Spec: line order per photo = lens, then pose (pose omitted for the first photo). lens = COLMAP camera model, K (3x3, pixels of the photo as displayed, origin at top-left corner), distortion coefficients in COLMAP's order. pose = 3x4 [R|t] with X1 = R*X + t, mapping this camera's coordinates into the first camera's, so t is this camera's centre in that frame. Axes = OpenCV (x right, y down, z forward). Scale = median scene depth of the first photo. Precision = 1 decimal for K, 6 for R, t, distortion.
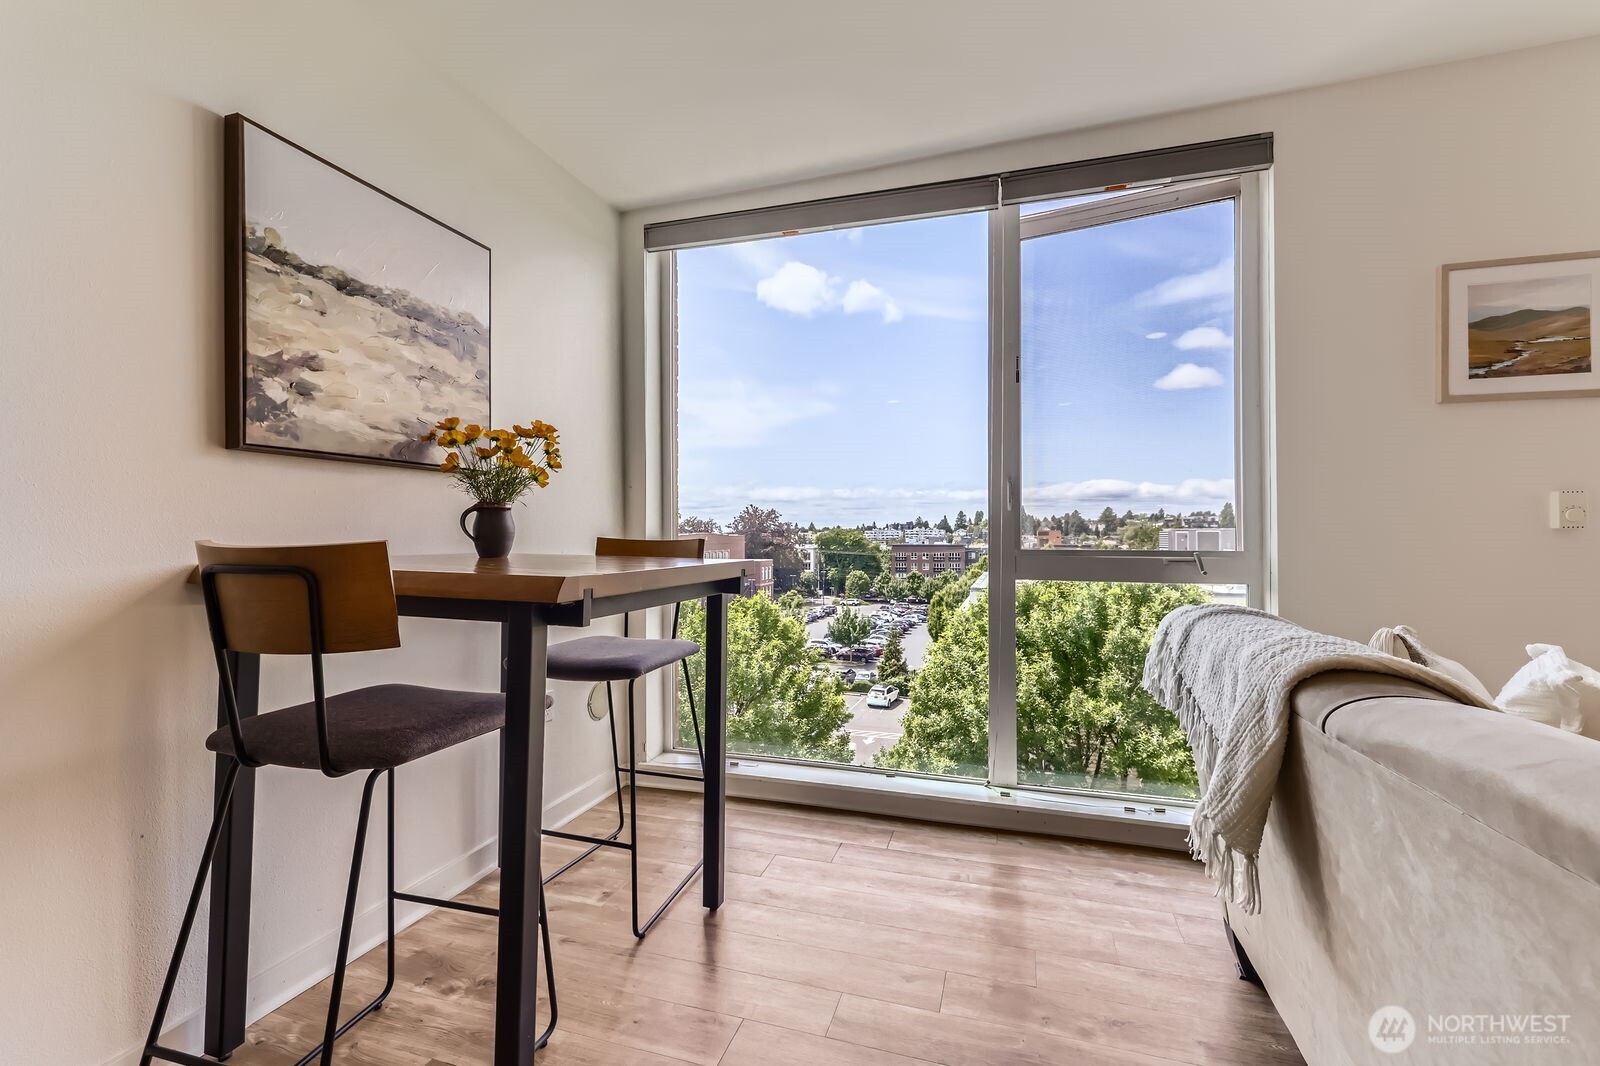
lens RADIAL K [[676.6, 0, 809.2], [0, 676.6, 531.6], [0, 0, 1]] dist [0.006167, -0.000040]
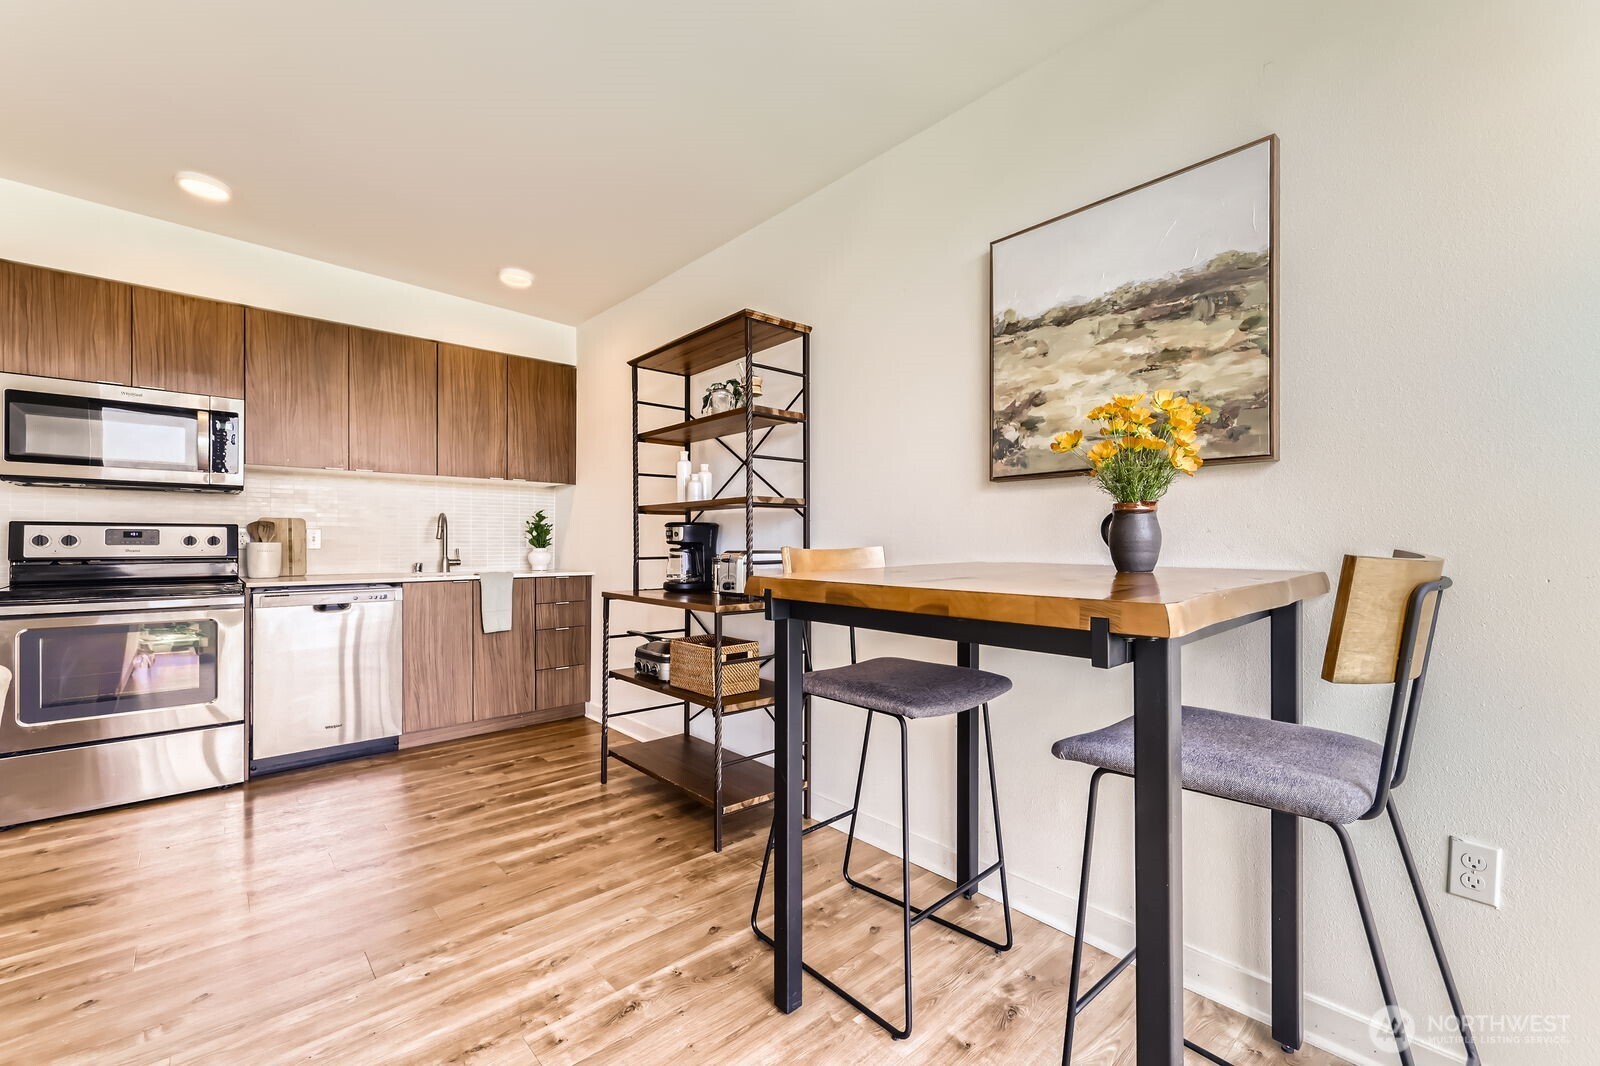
lens RADIAL K [[668.8, 0, 806.6], [0, 668.8, 542.6], [0, 0, 1]] dist [0.004883, -0.000032]
pose [[-0.507501, -0.000277, -0.861651, 0.420338], [0.002946, 0.999994, -0.002056, 0.003416], [0.861646, -0.003582, -0.507497, 1.068387]]
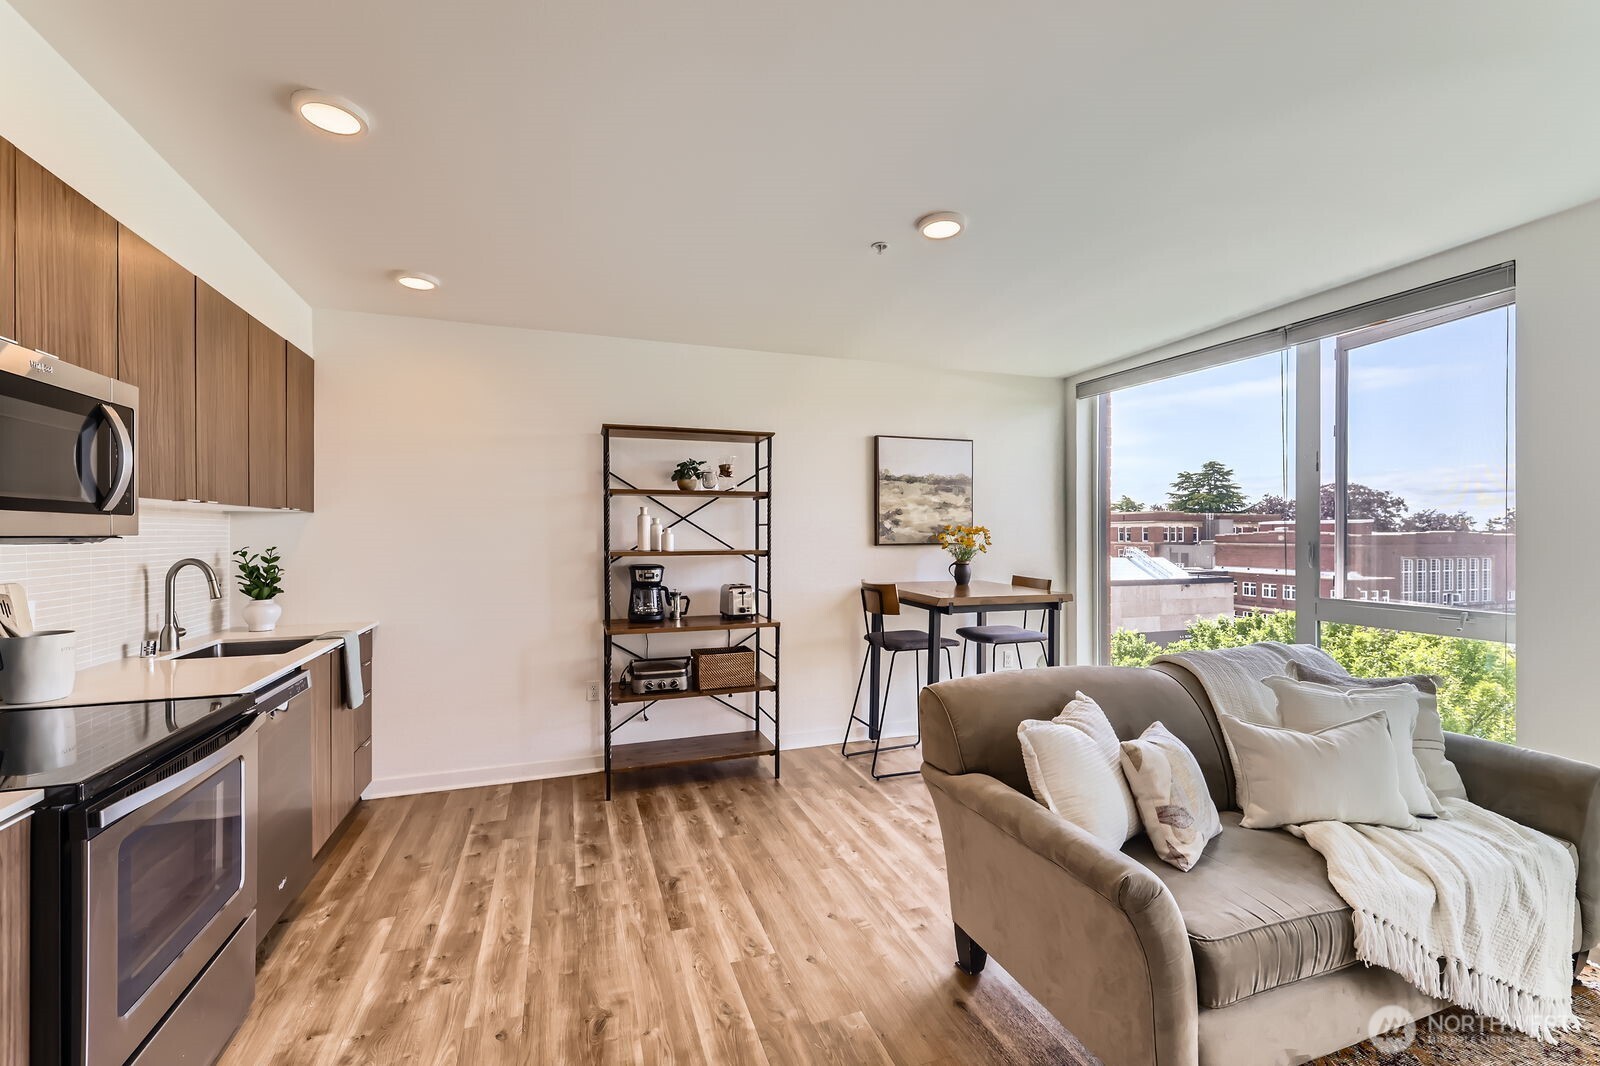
lens RADIAL K [[673.4, 0, 805.4], [0, 673.4, 531.8], [0, 0, 1]] dist [0.010473, -0.004553]
pose [[0.601110, -0.000832, -0.799166, 1.058555], [0.004130, 0.999989, 0.002065, -0.150348], [0.799156, -0.004542, 0.601107, -0.821392]]
